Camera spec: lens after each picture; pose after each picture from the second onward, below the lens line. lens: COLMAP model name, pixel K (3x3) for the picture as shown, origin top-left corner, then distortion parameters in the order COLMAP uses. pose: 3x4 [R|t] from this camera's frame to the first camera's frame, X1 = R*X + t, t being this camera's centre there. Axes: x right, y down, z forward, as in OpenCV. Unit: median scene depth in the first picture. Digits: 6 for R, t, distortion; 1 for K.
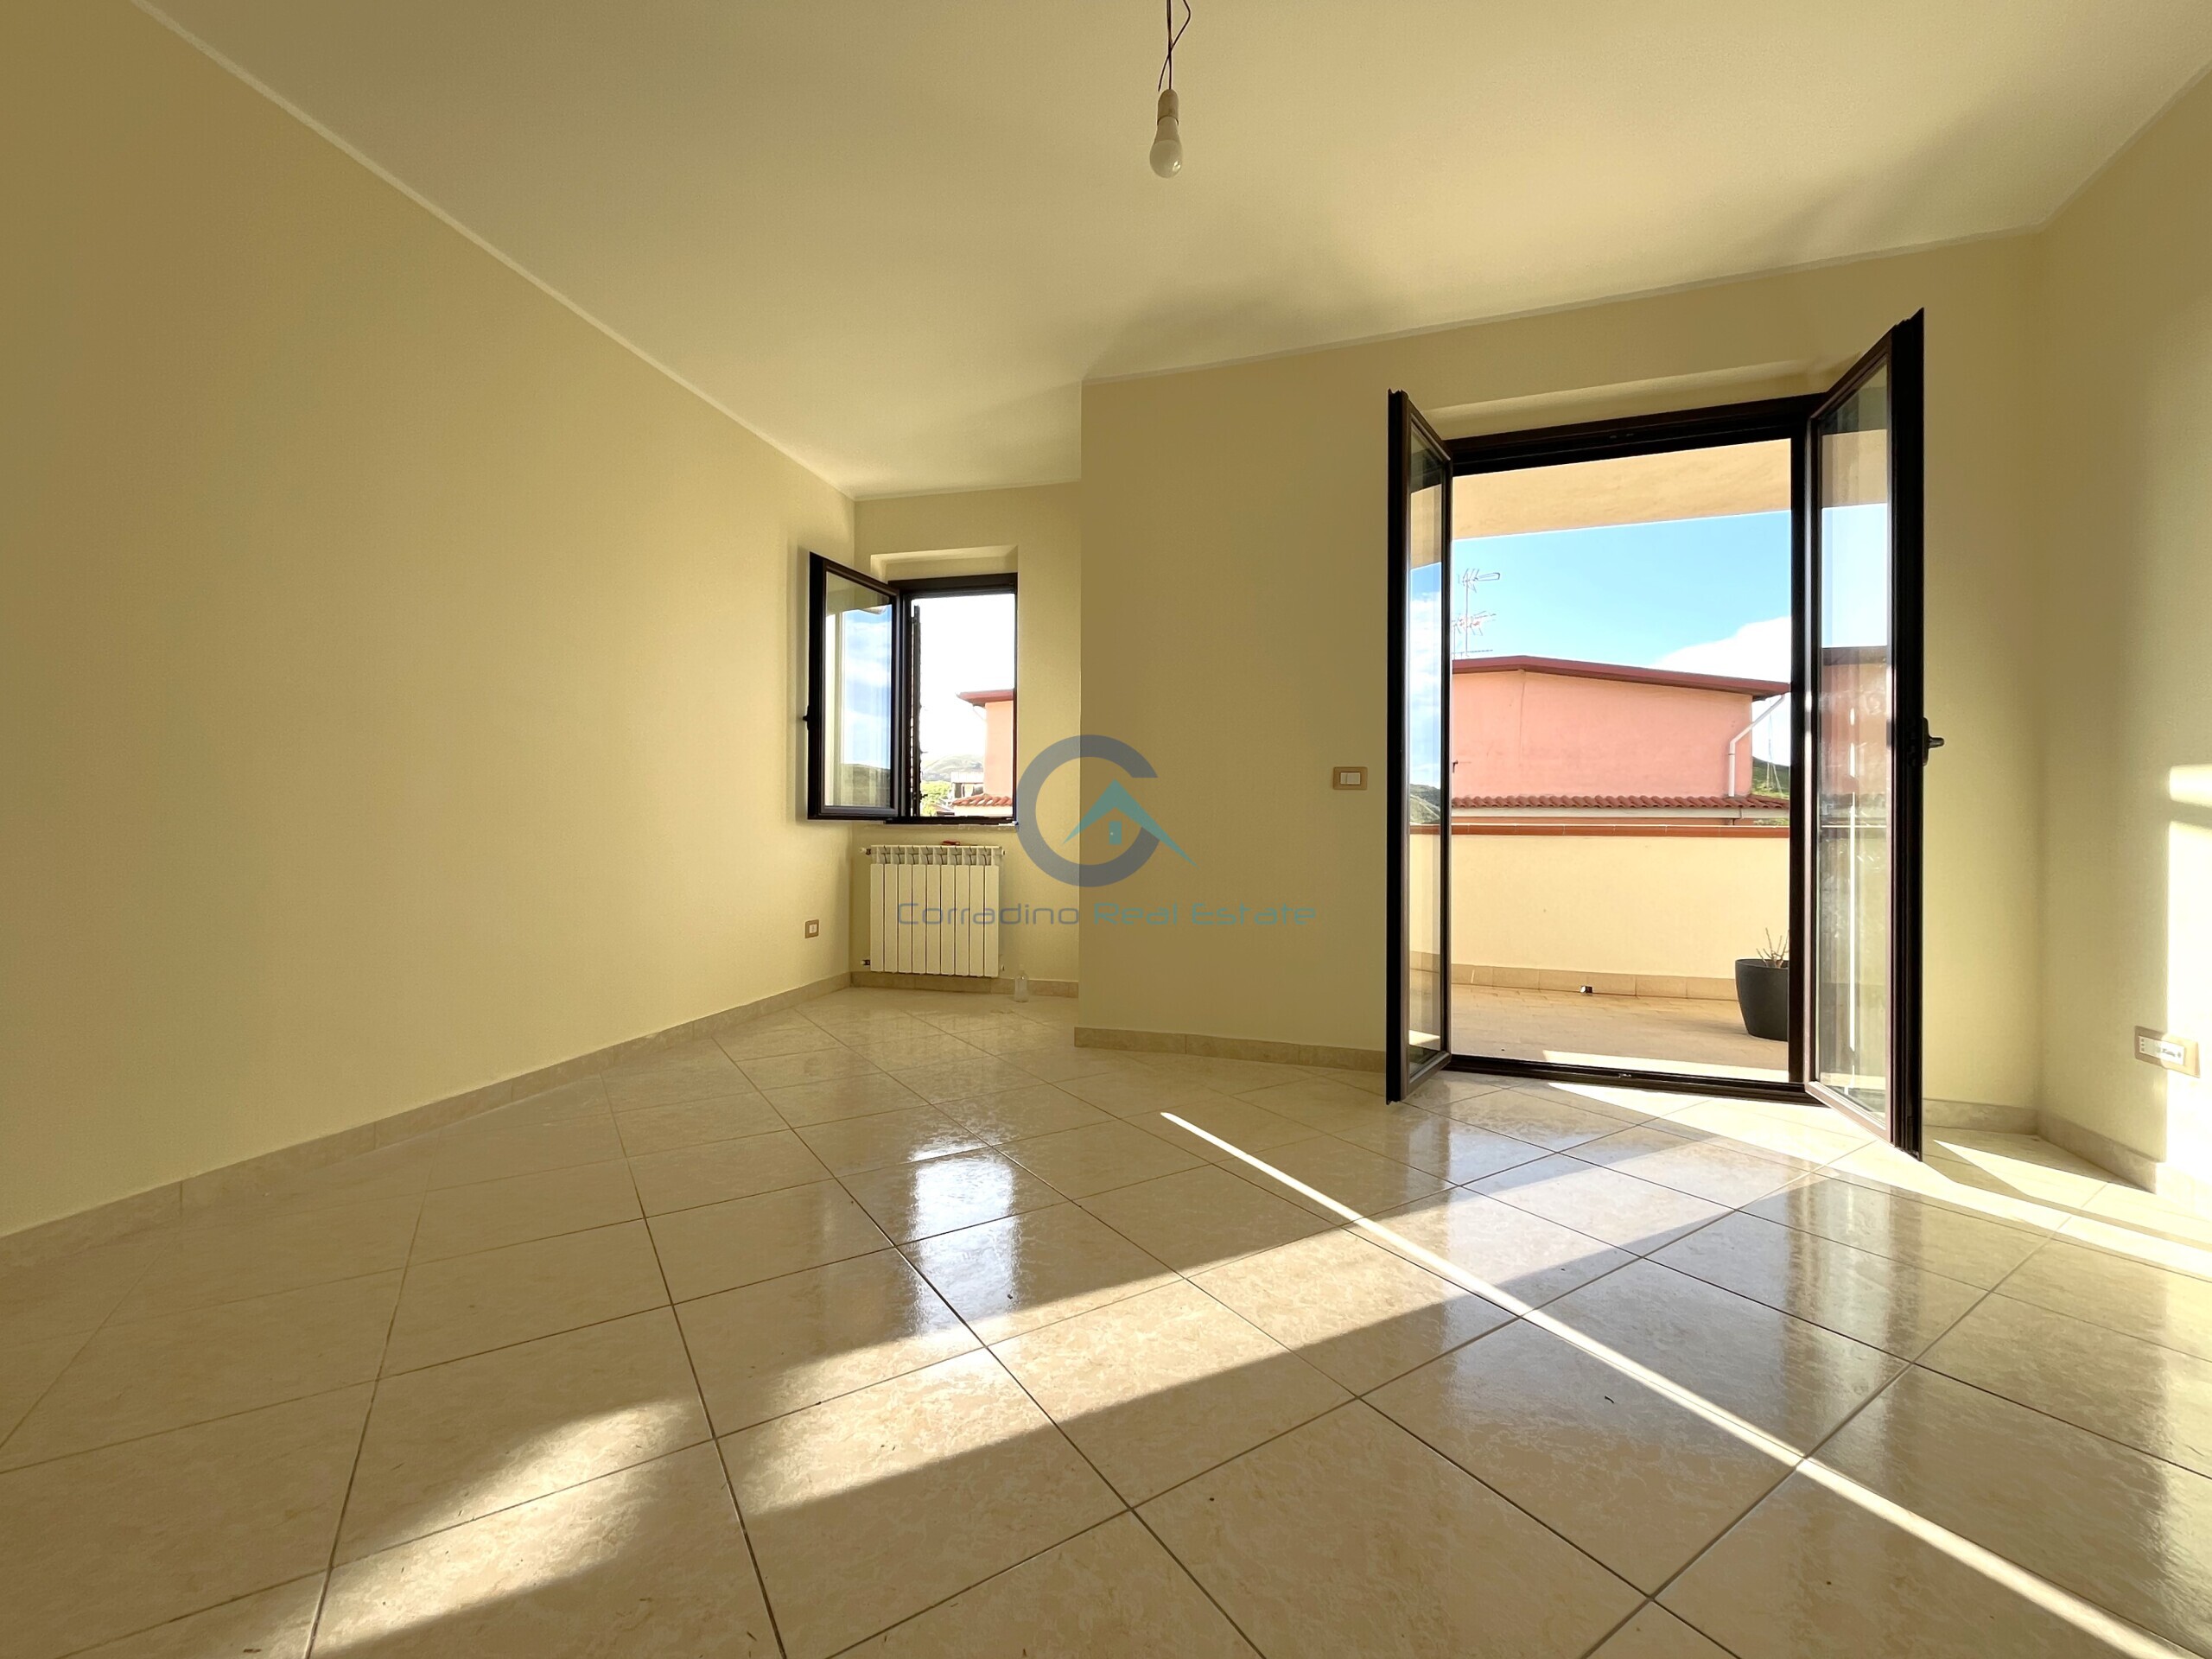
lens RADIAL K [[889.5, 0, 1101.8], [0, 889.5, 826.8], [0, 0, 1]] dist [-0.006067, -0.000124]
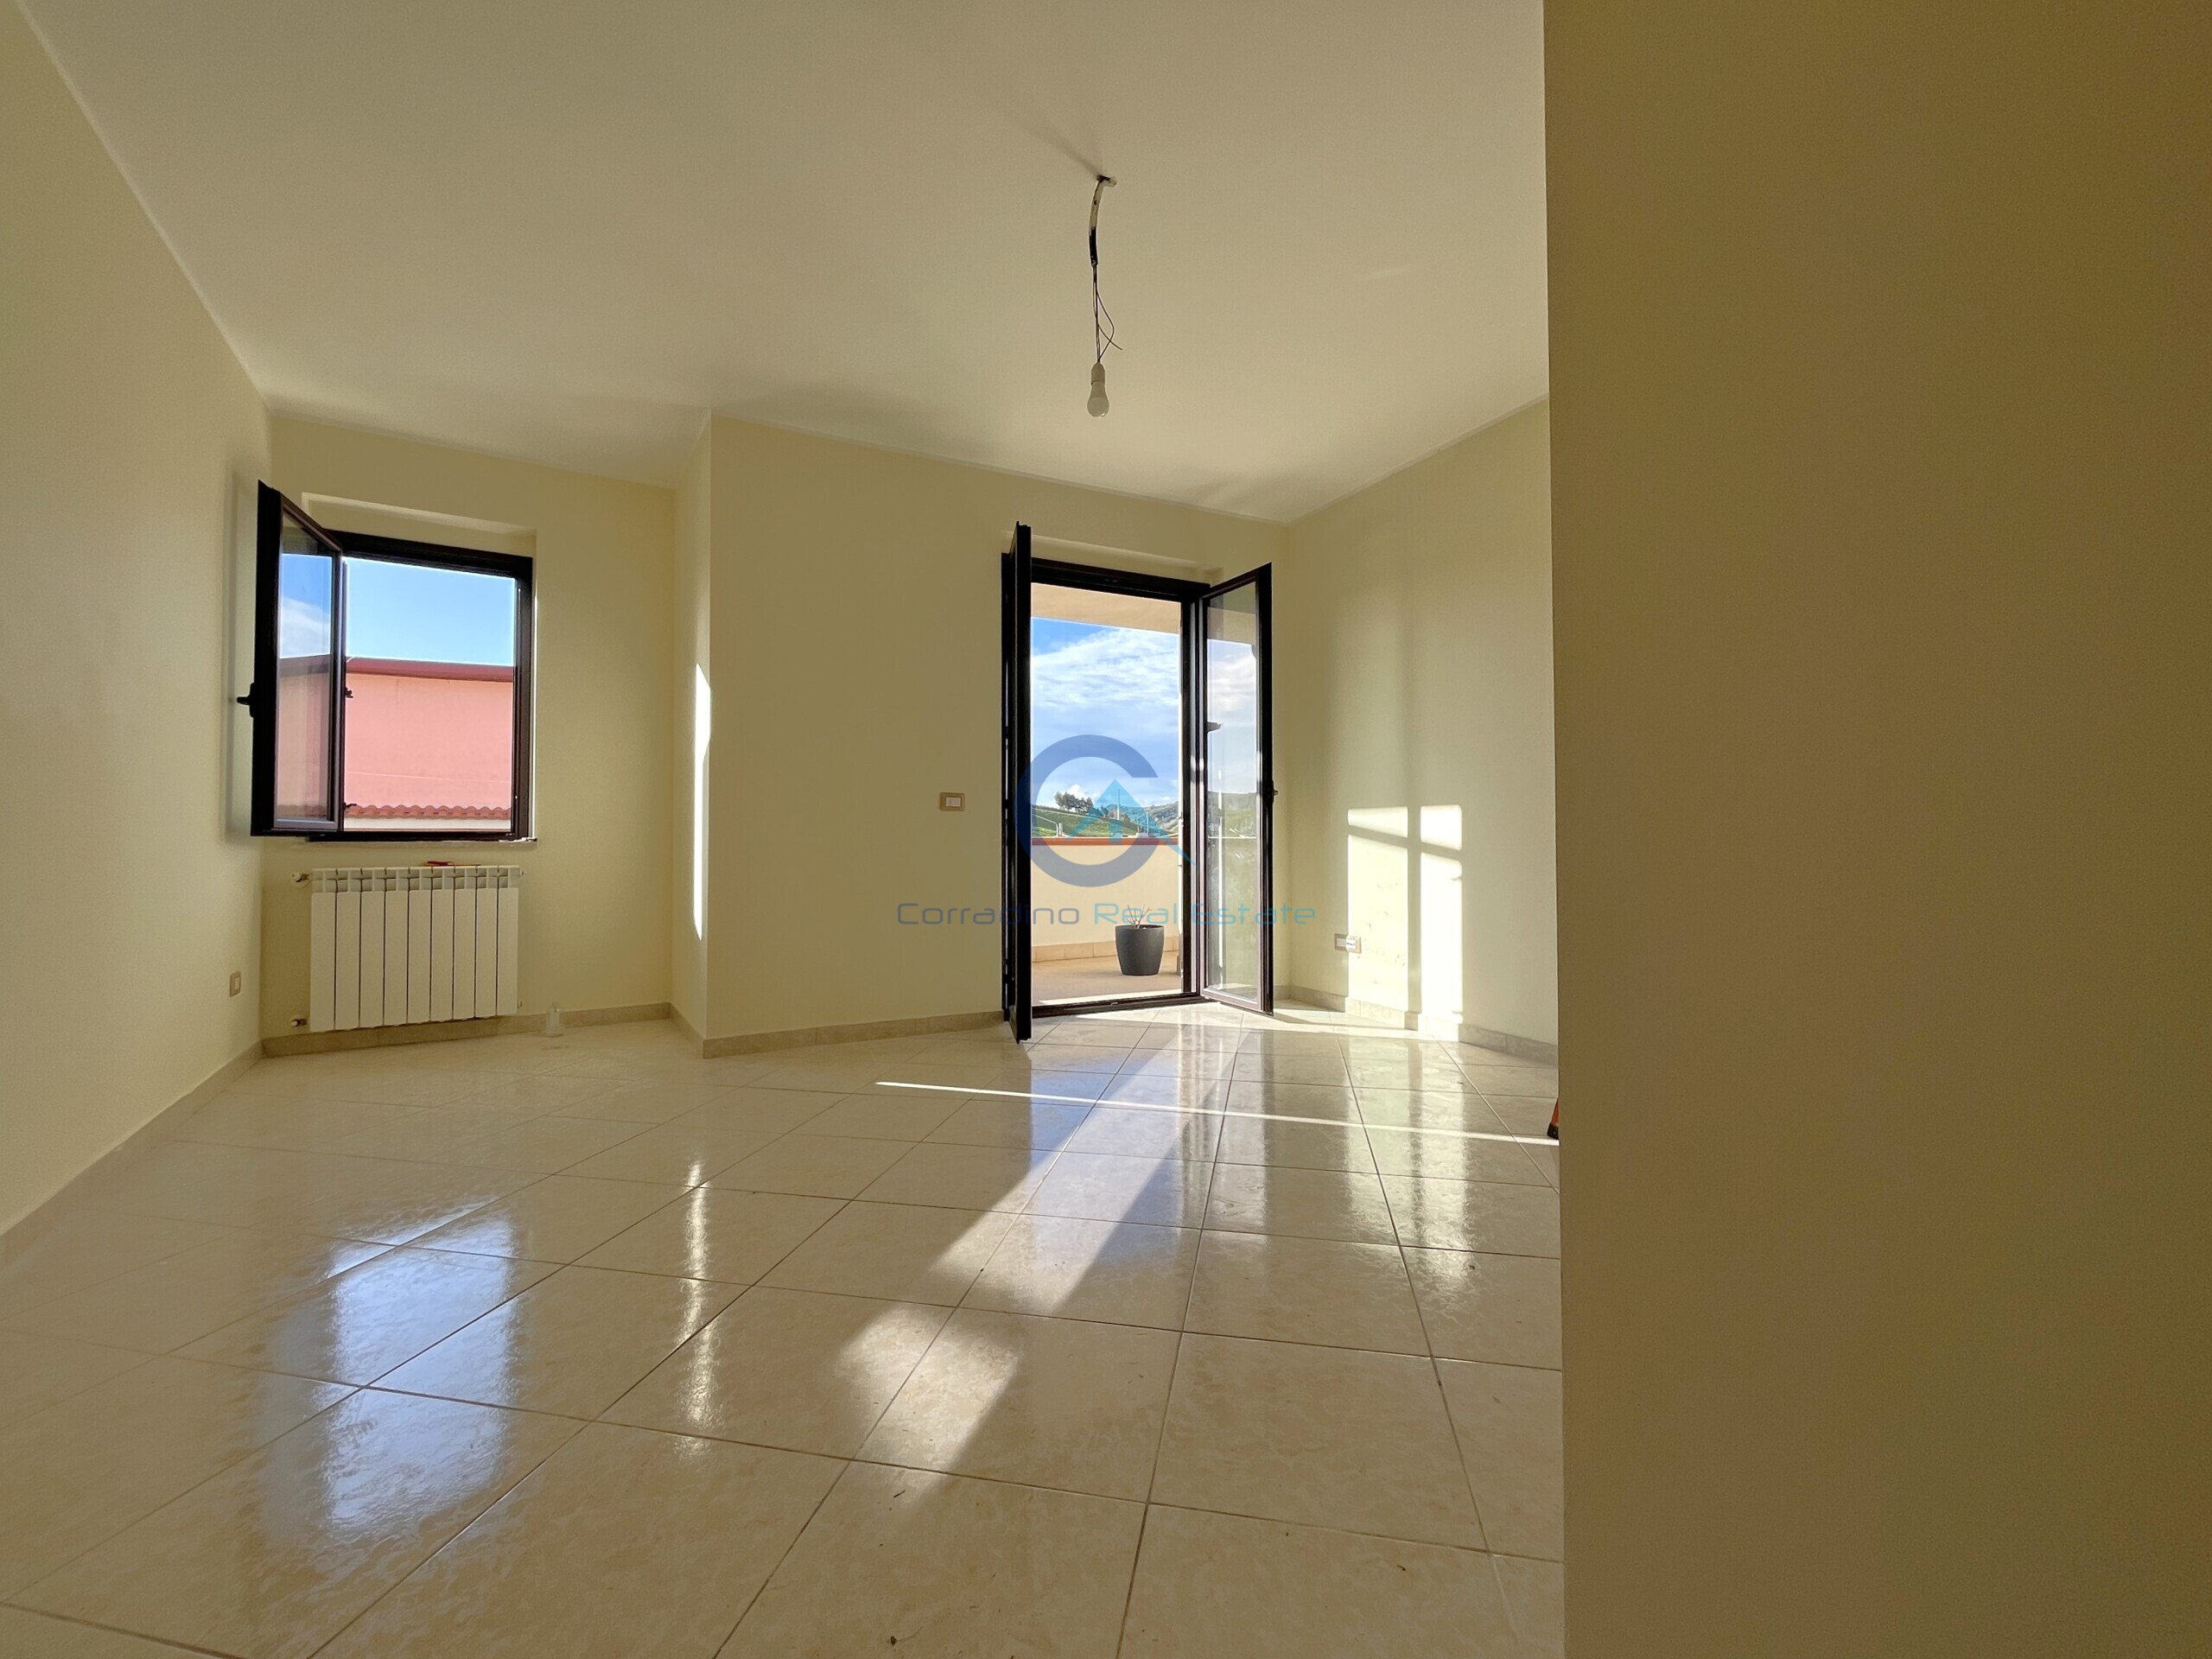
lens RADIAL K [[879.7, 0, 1106.0], [0, 879.7, 829.5], [0, 0, 1]] dist [-0.017181, -0.000077]
pose [[0.693630, 0.000369, 0.720331, -0.461209], [0.007262, 0.999945, -0.007505, -0.004285], [-0.720294, 0.010436, 0.693590, -0.027241]]
